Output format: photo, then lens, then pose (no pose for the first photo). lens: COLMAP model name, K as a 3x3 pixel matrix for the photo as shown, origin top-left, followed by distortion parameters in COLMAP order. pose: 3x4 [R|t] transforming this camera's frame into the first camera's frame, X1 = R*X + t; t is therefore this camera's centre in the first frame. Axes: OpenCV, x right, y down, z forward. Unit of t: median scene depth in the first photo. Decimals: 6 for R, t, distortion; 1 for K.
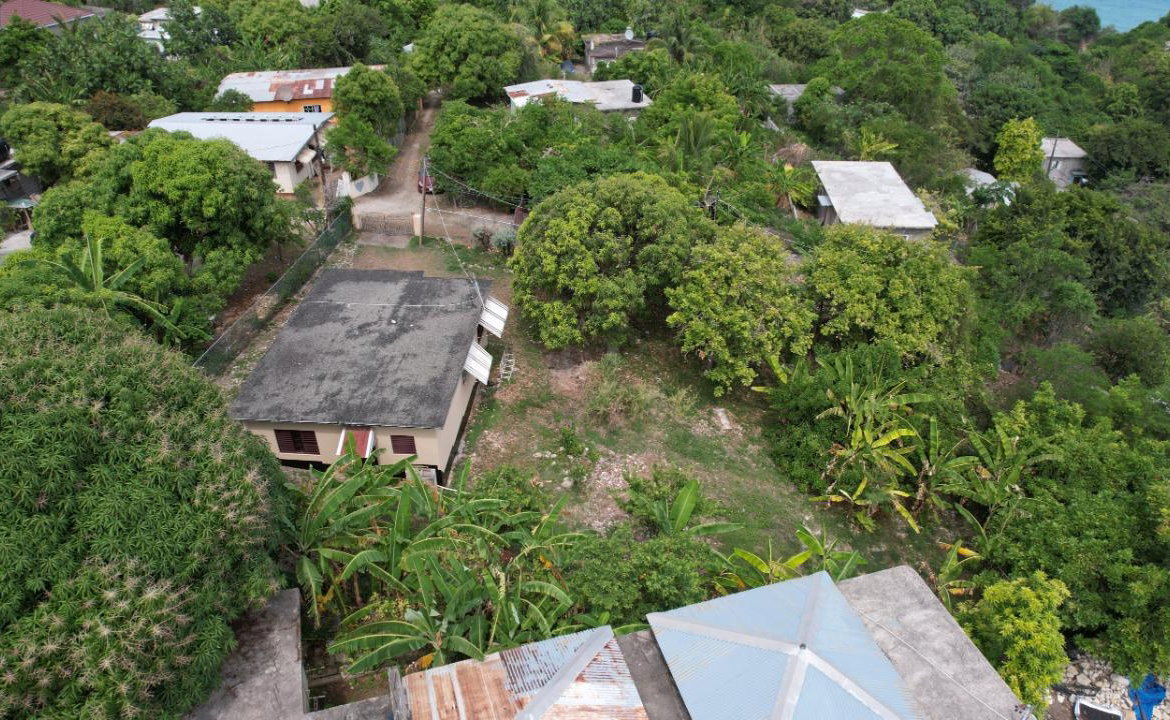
lens RADIAL K [[827.3, 0, 602.1], [0, 827.3, 362.6], [0, 0, 1]] dist [-0.058642, 0.043490]
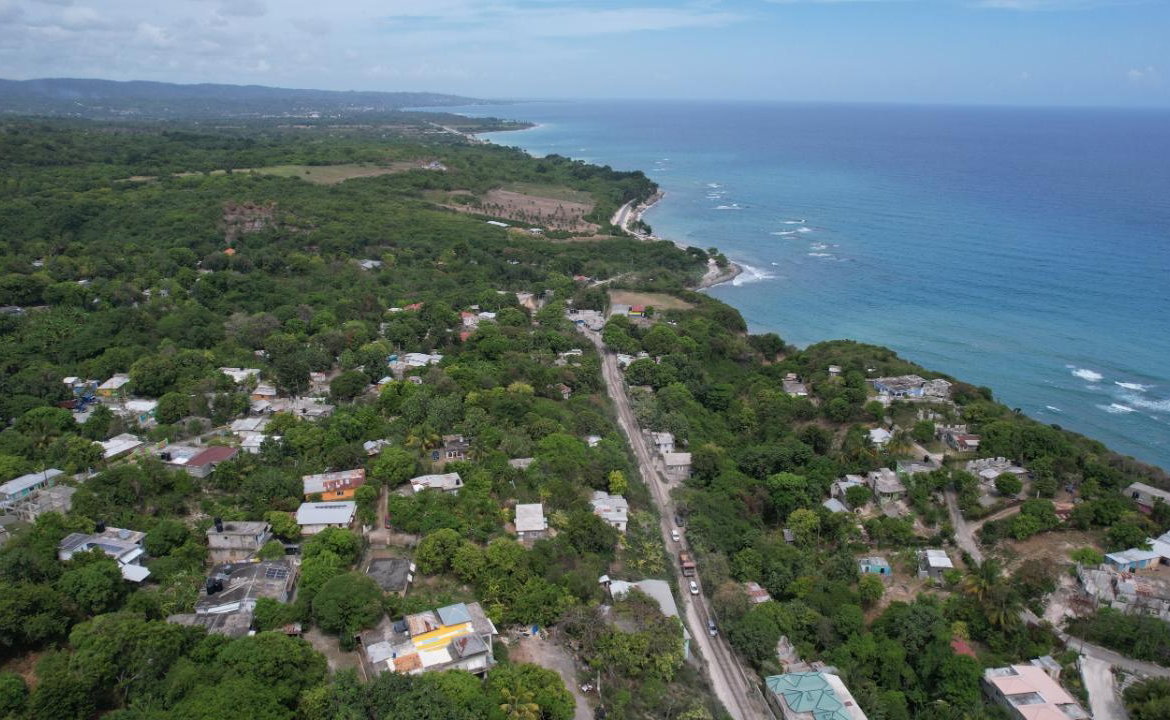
lens RADIAL K [[827.3, 0, 602.1], [0, 827.3, 362.6], [0, 0, 1]] dist [-0.058642, 0.043490]
pose [[0.990765, -0.040422, 0.129426, 0.281656], [0.073671, 0.961825, -0.263561, 0.100809], [-0.113831, 0.270662, 0.955921, -2.905852]]
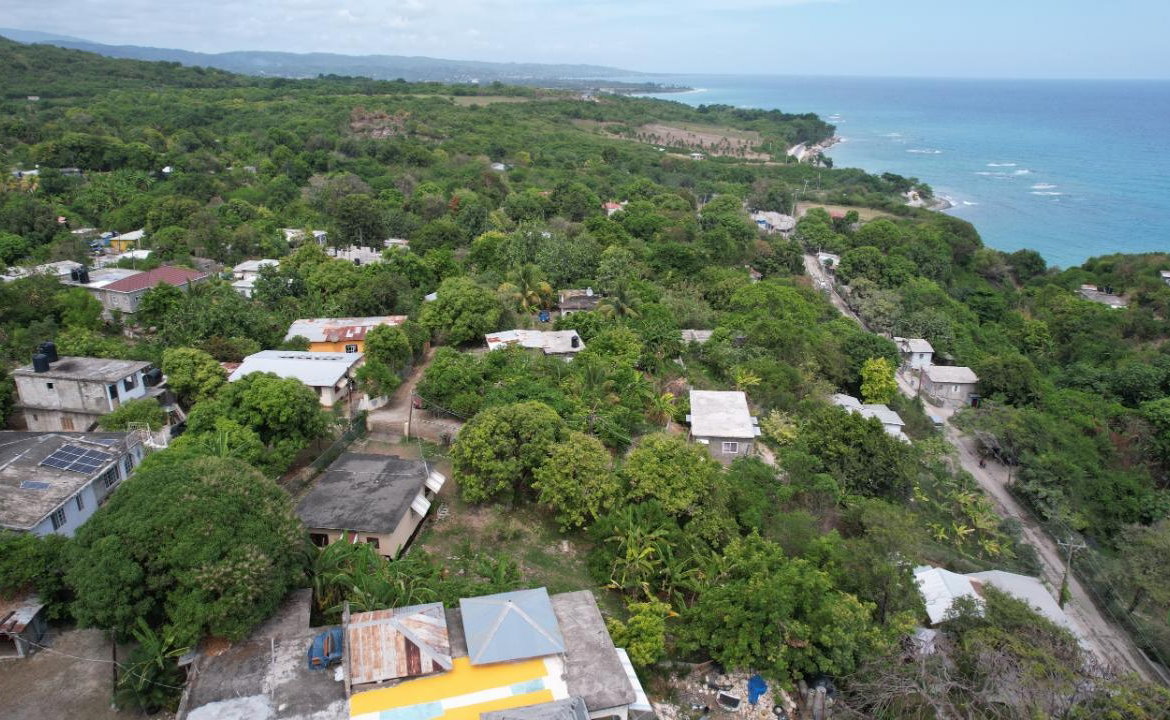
lens RADIAL K [[827.3, 0, 602.1], [0, 827.3, 362.6], [0, 0, 1]] dist [-0.058642, 0.043490]
pose [[0.998963, 0.017465, -0.042053, 0.230800], [-0.027291, 0.968912, -0.245896, 0.094644], [0.036451, 0.246789, 0.968383, -0.591269]]
